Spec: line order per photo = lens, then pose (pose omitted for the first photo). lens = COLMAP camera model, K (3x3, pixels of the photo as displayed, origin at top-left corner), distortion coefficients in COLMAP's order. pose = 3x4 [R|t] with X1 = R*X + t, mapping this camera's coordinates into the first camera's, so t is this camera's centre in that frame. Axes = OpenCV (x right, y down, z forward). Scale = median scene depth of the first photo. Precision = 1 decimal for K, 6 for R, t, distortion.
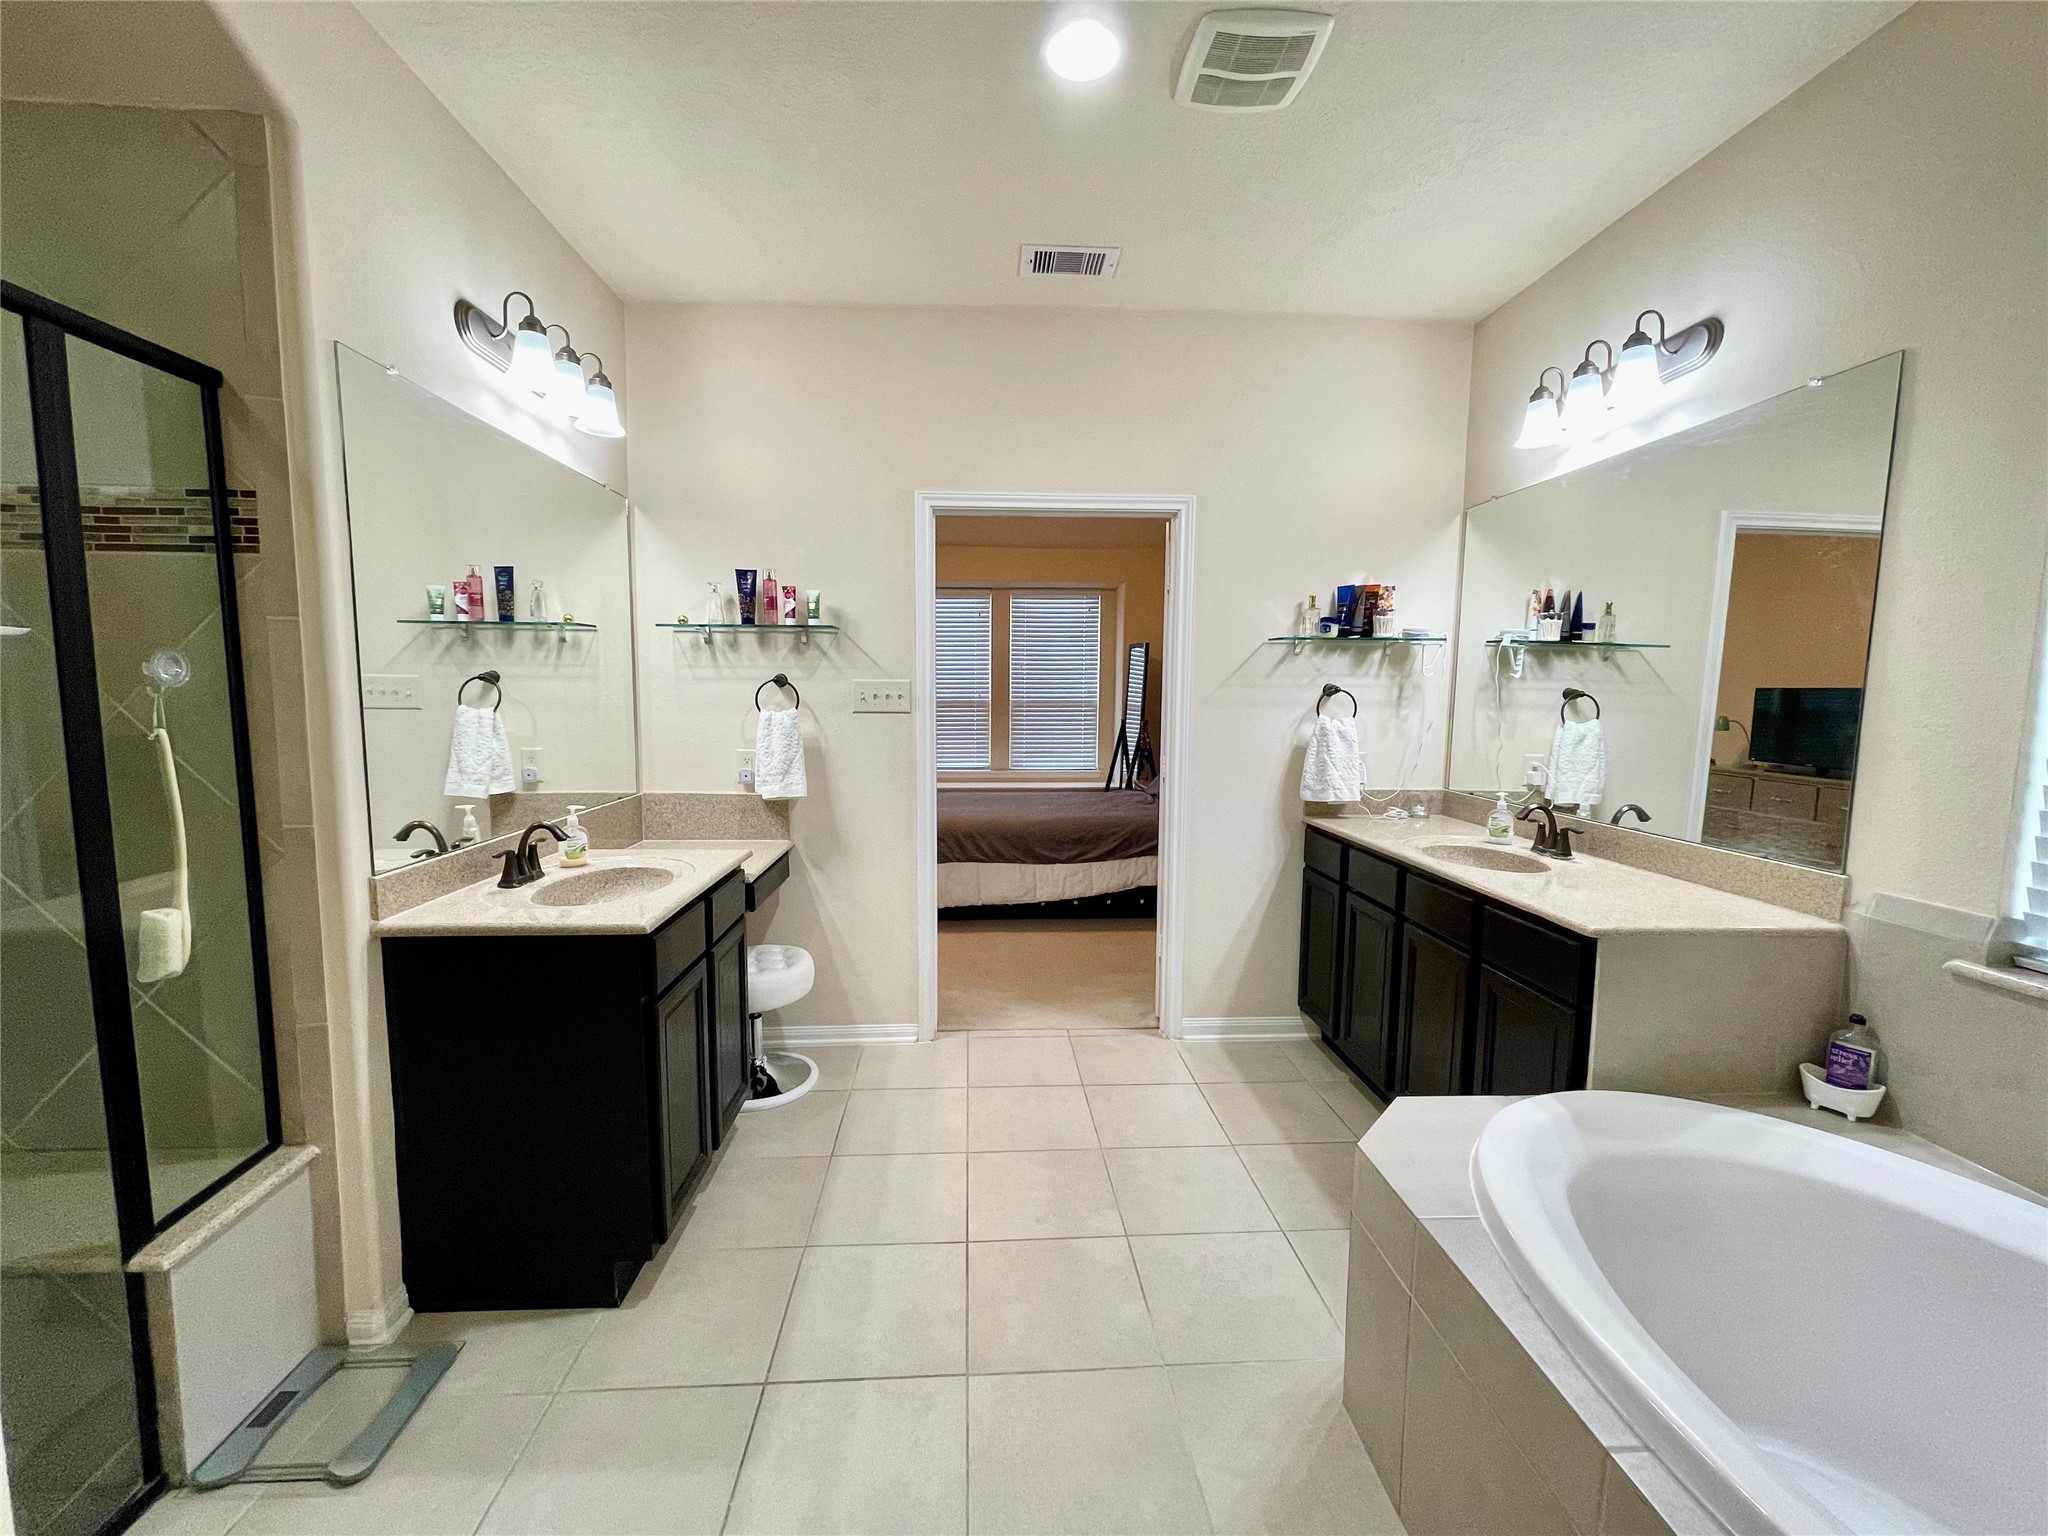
lens RADIAL K [[822.9, 0, 1024.0], [0, 822.9, 768.0], [0, 0, 1]] dist [-0.000971, -0.000173]
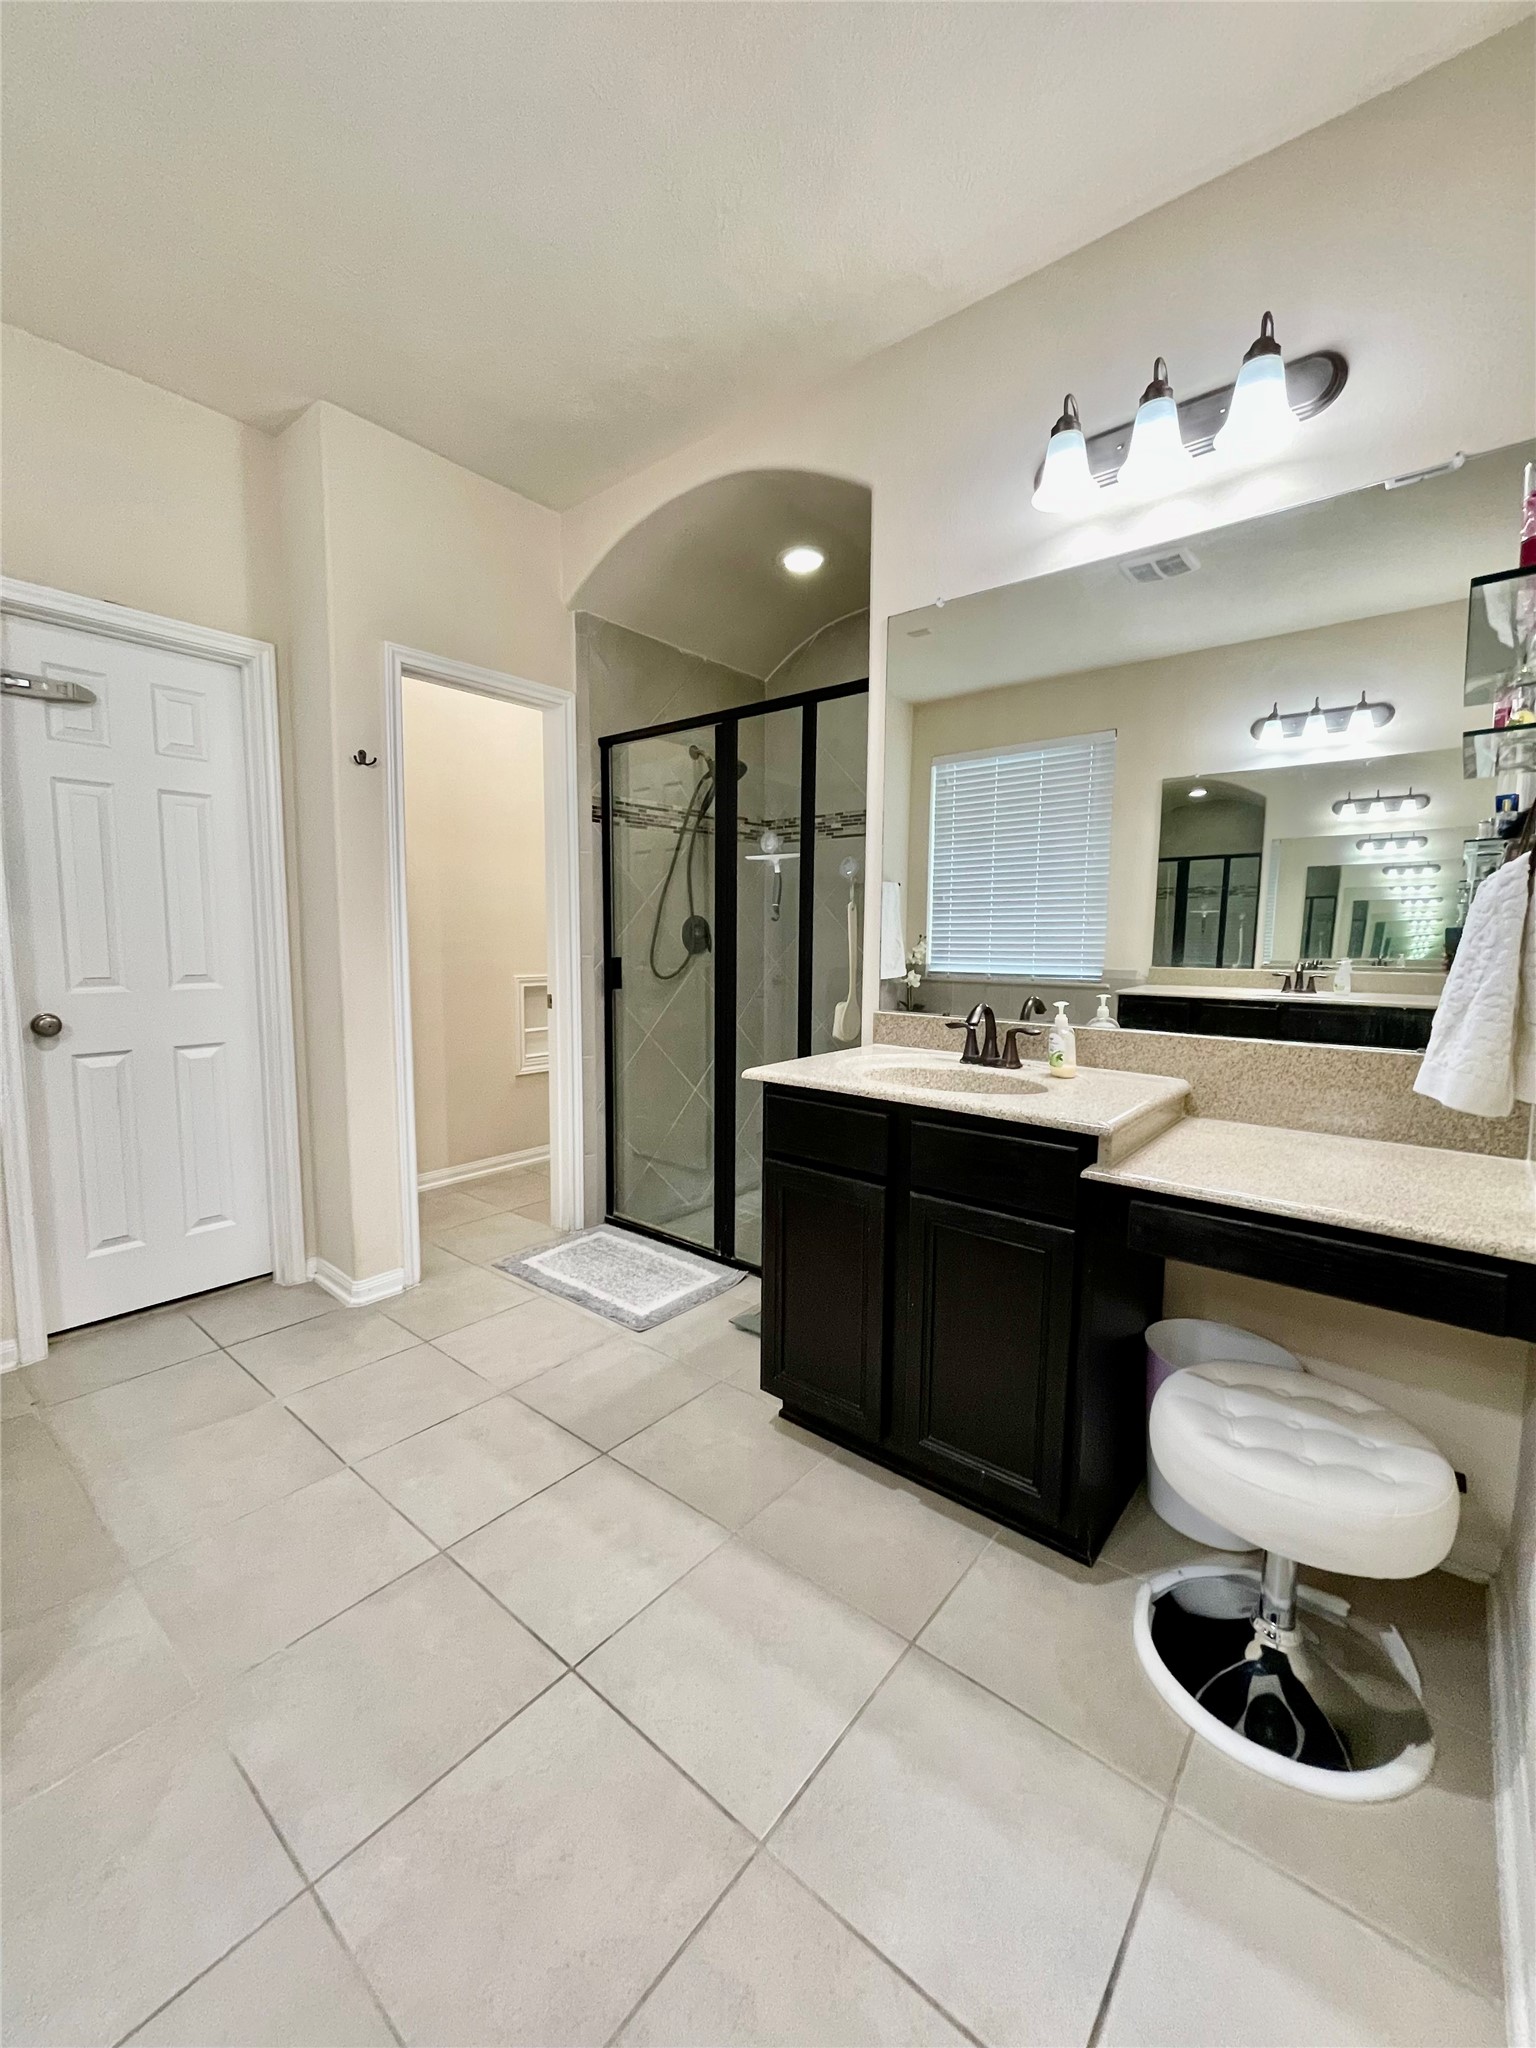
lens RADIAL K [[822.9, 0, 768.0], [0, 822.9, 1024.0], [0, 0, 1]] dist [-0.000971, -0.000173]
pose [[-0.682813, 0.065236, -0.727675, 0.285597], [-0.084911, 0.982170, 0.167728, -0.053032], [0.725642, 0.176314, -0.665099, 1.553549]]
